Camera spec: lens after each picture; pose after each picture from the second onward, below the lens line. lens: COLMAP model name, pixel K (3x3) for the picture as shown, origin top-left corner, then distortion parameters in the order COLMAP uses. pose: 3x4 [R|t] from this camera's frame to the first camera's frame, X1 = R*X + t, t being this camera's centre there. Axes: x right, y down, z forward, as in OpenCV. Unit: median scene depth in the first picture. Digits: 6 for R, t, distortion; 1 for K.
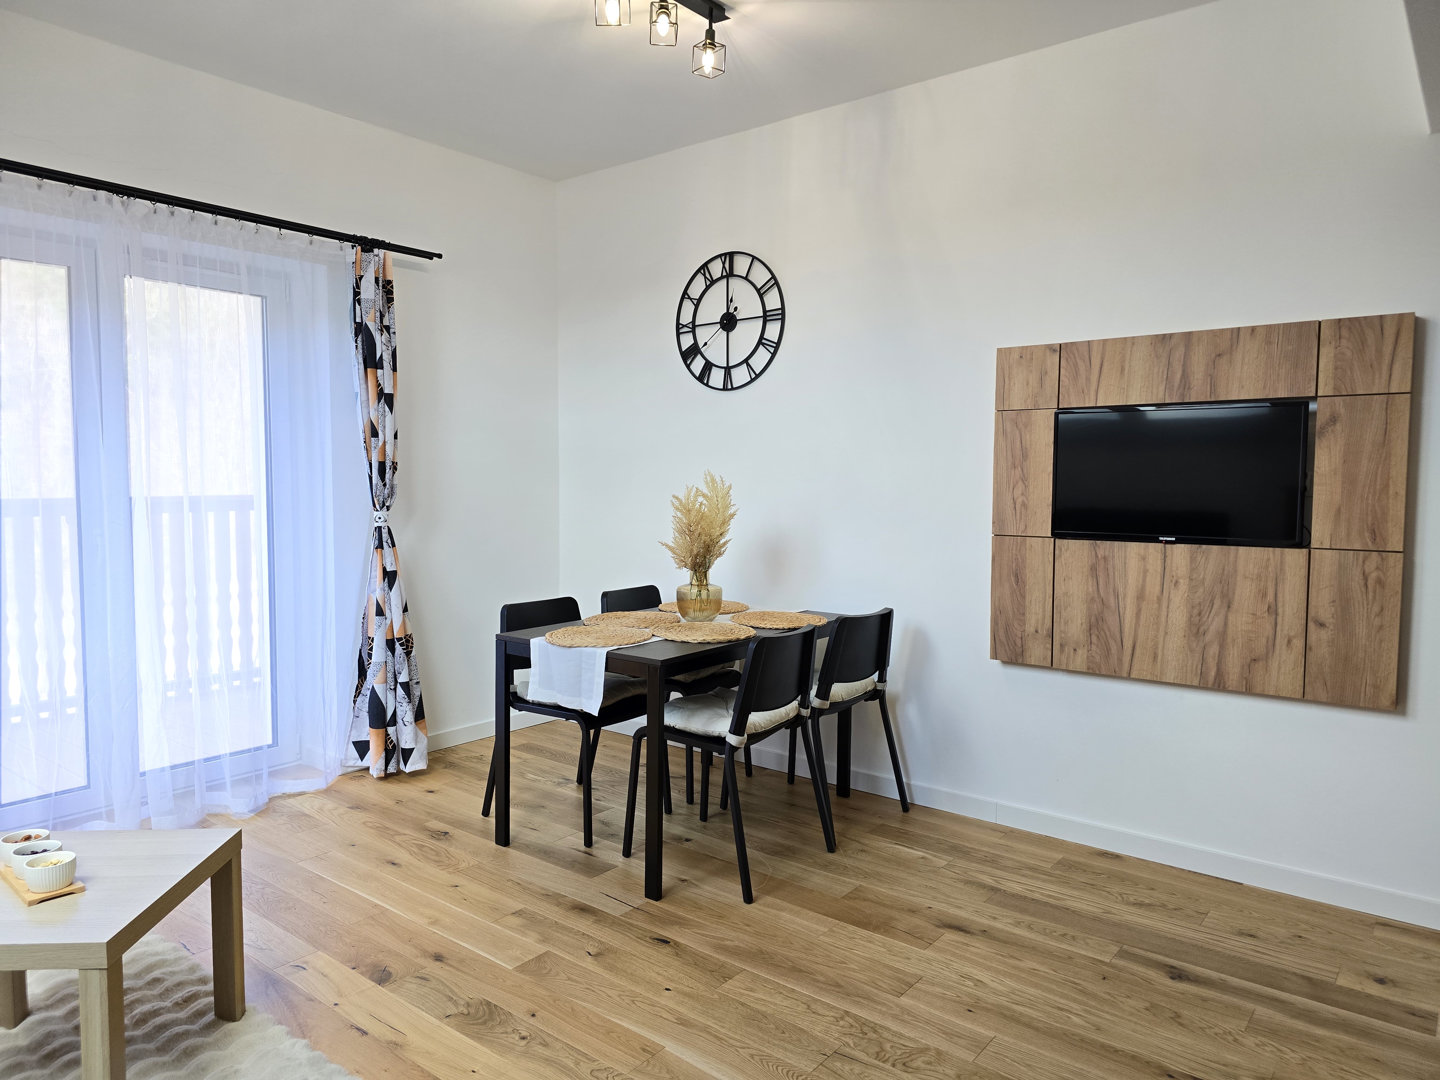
lens RADIAL K [[957.0, 0, 705.6], [0, 957.0, 556.0], [0, 0, 1]] dist [0.066993, -0.059323]
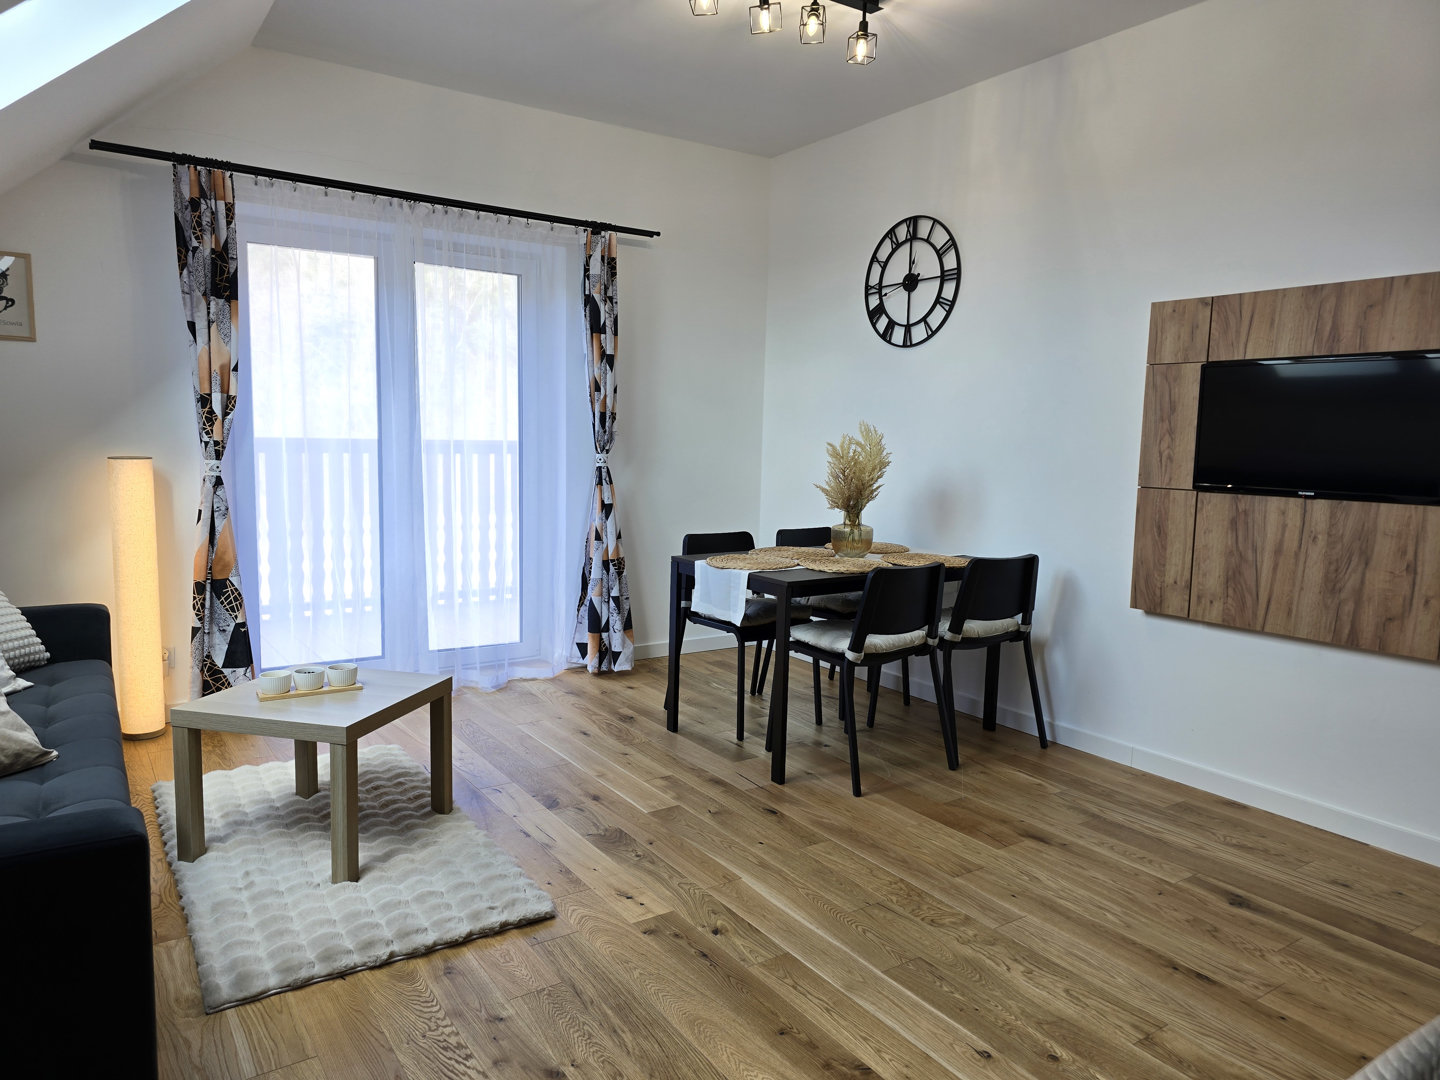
lens RADIAL K [[957.0, 0, 712.1], [0, 957.0, 556.5], [0, 0, 1]] dist [0.066993, -0.059323]
pose [[0.956681, 0.053276, -0.286222, 0.166725], [-0.041140, 0.997988, 0.048252, 0.021723], [0.288217, -0.034387, 0.956948, -0.122353]]
